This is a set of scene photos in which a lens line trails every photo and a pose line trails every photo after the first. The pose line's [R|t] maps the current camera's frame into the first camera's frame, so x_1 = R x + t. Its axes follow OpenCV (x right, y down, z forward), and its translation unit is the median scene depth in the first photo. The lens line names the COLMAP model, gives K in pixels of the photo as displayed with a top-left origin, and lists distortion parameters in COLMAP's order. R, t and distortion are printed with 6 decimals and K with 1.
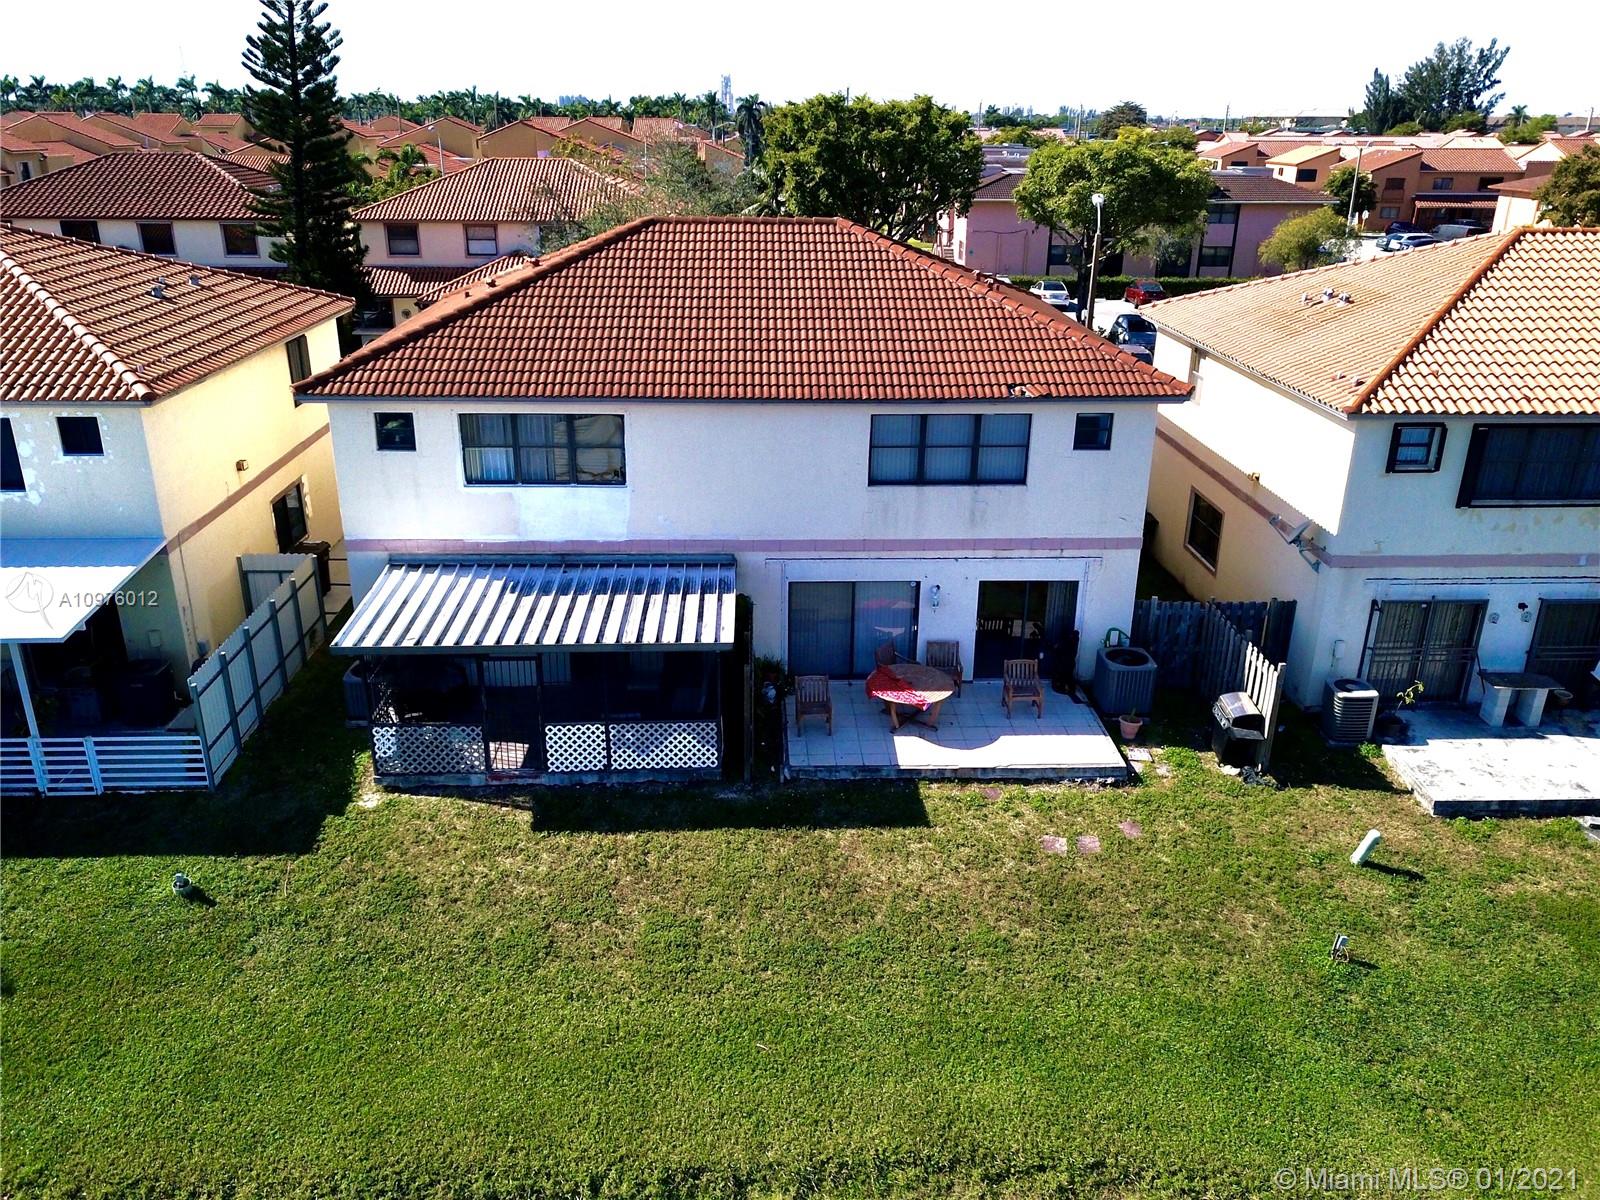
lens RADIAL K [[1211.2, 0, 784.8], [0, 1211.2, 609.7], [0, 0, 1]] dist [0.008576, 0.005151]
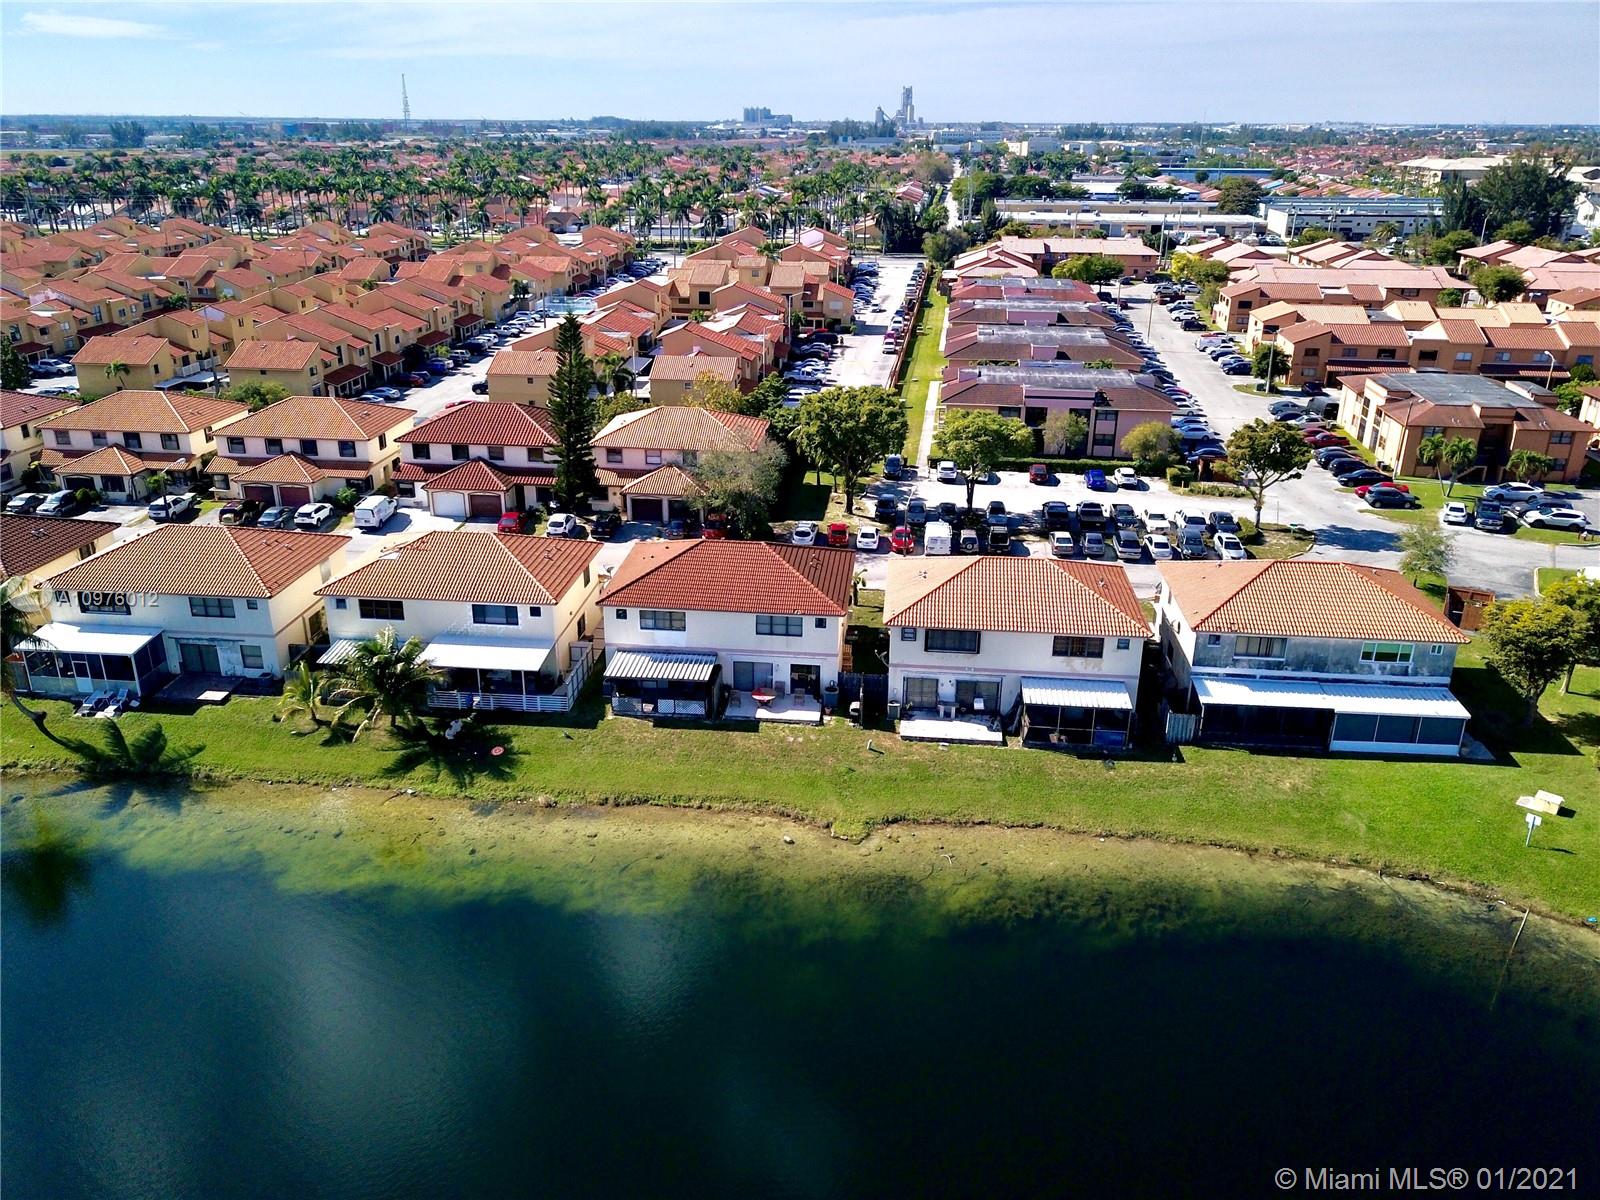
lens RADIAL K [[1205.0, 0, 800.0], [0, 1205.0, 600.0], [0, 0, 1]] dist [0.113646, 0.000117]
pose [[0.991805, 0.048450, -0.118216, 0.595576], [-0.049672, 0.998738, -0.007406, -0.183936], [0.117708, 0.013217, 0.992960, -2.382216]]
